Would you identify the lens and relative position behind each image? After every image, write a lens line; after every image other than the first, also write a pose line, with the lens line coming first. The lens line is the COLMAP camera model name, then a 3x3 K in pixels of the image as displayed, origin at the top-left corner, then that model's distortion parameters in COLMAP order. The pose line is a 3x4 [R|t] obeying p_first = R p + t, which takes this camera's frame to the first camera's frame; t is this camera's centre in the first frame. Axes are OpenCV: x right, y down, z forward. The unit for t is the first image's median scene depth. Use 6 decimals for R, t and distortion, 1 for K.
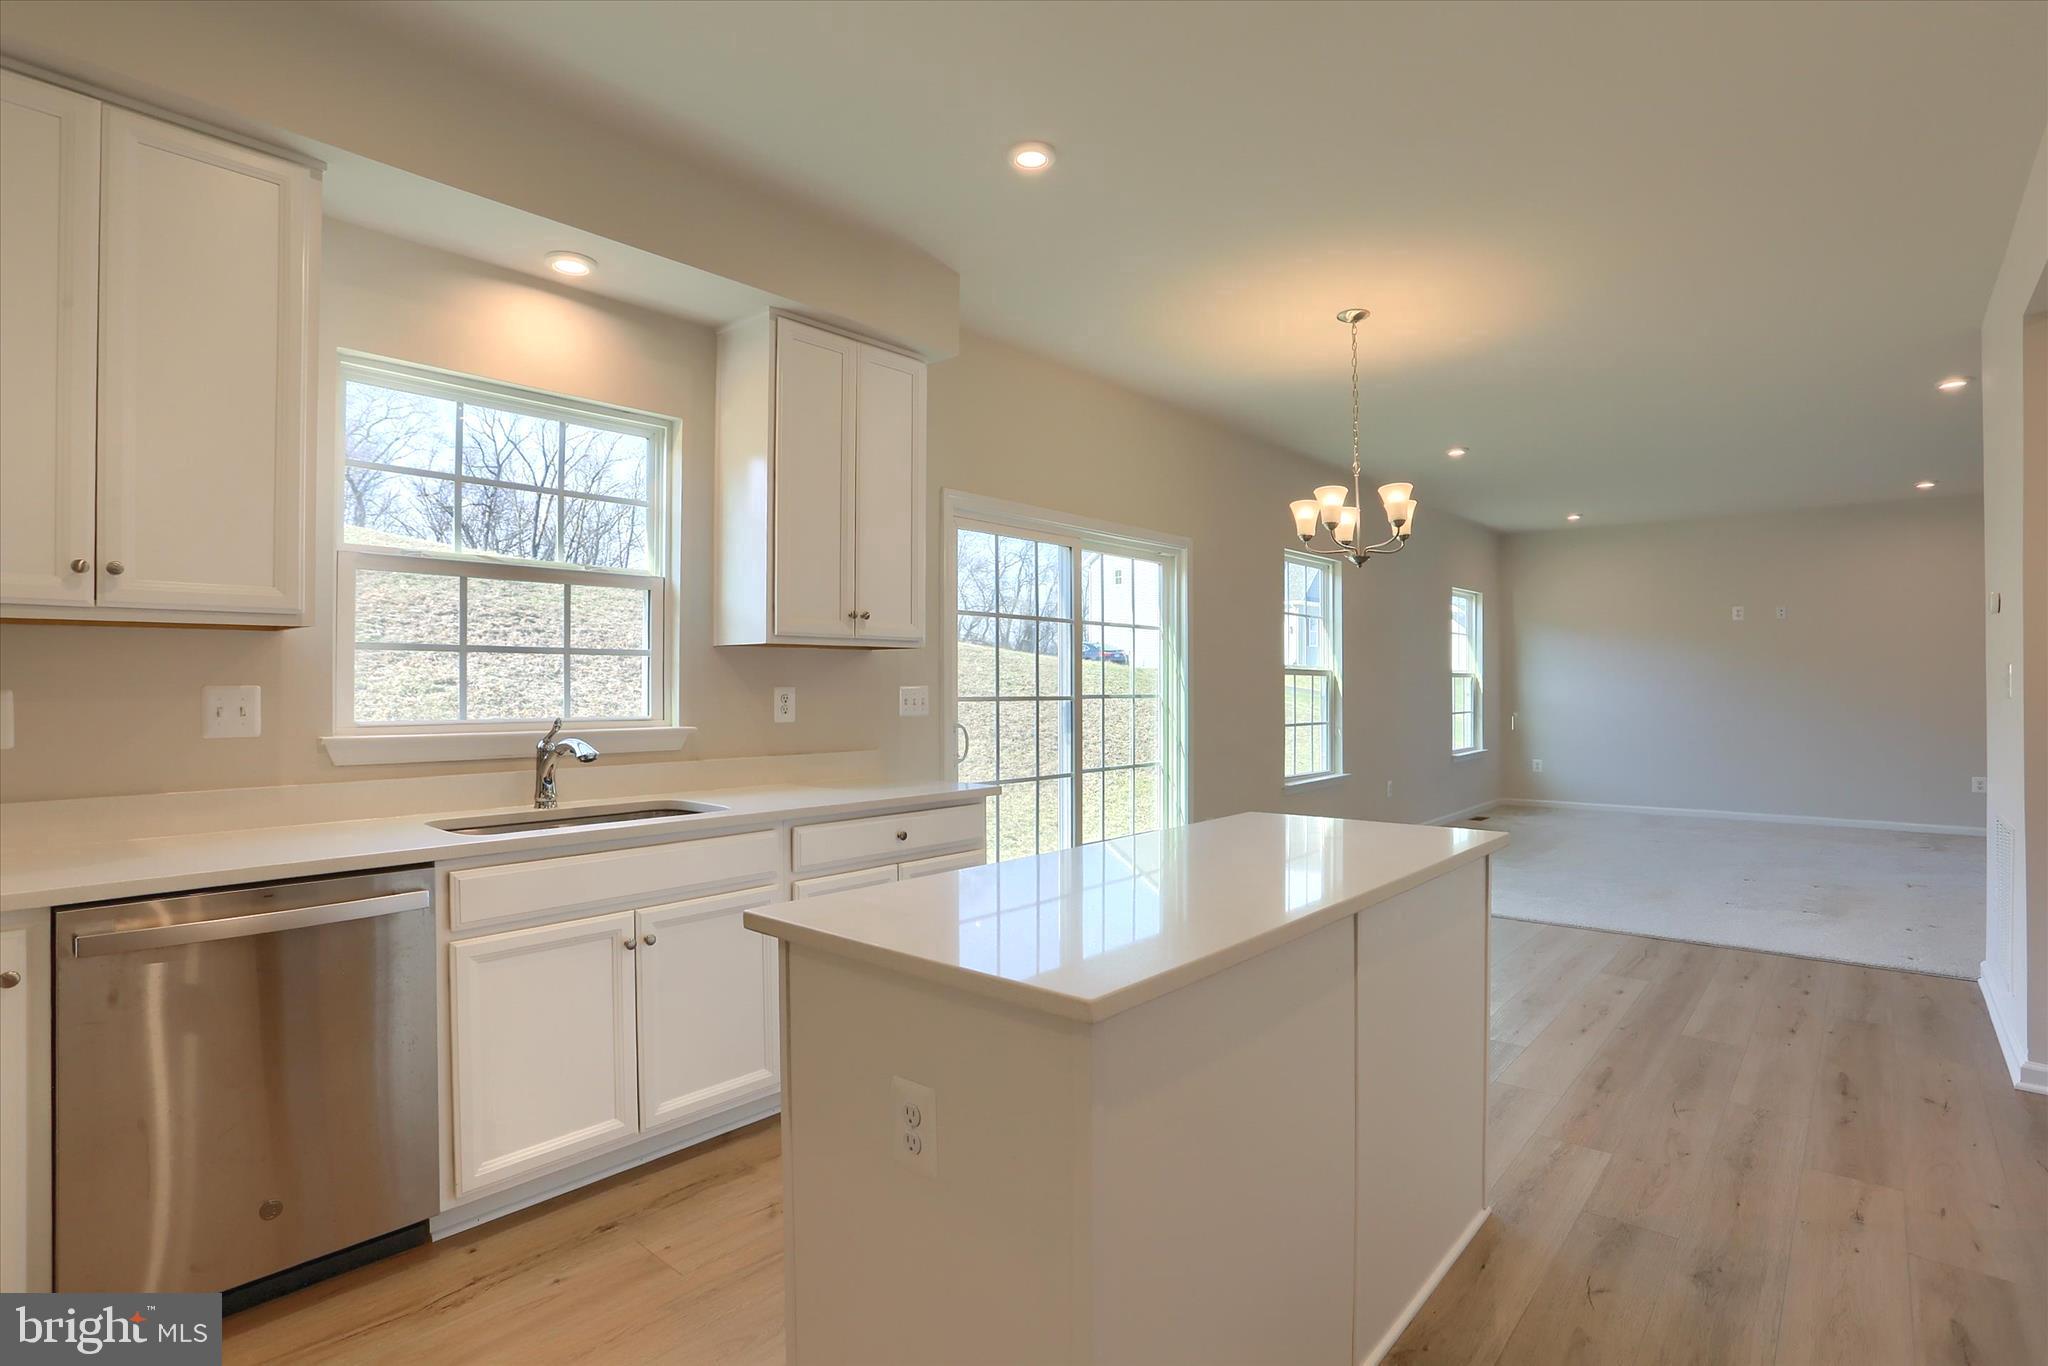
lens RADIAL K [[1026.0, 0, 1022.6], [0, 1026.0, 673.5], [0, 0, 1]] dist [-0.031830, 0.000432]
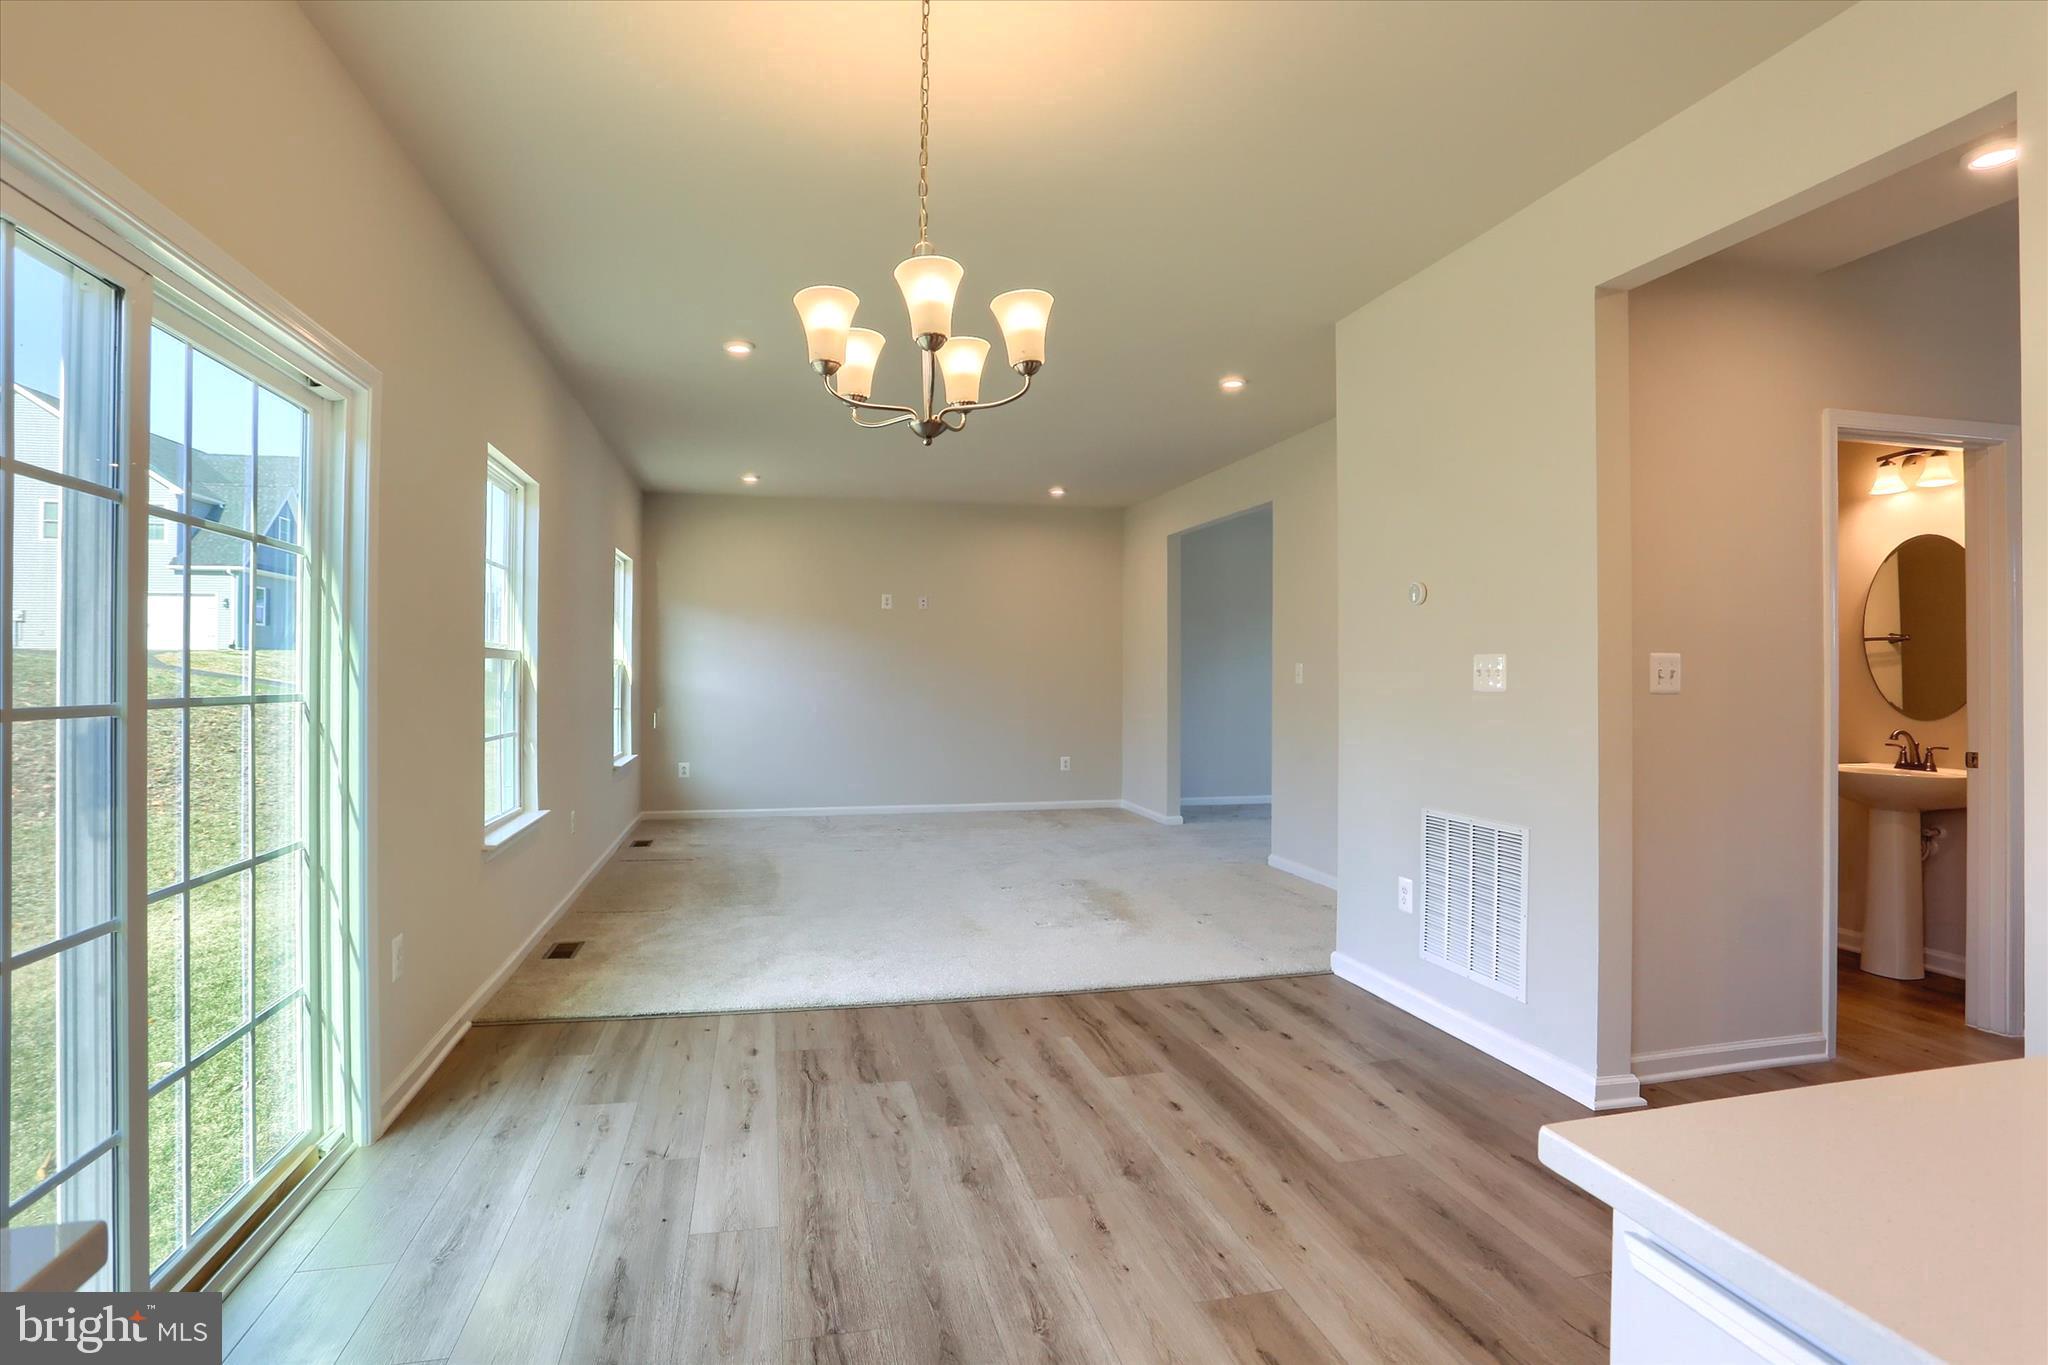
lens RADIAL K [[1026.0, 0, 1022.6], [0, 1026.0, 673.0], [0, 0, 1]] dist [-0.031830, 0.000432]
pose [[0.589961, -0.000099, 0.807431, -0.040578], [-0.008910, 0.999938, 0.006633, 0.005091], [-0.807382, -0.011107, 0.589924, 0.472556]]
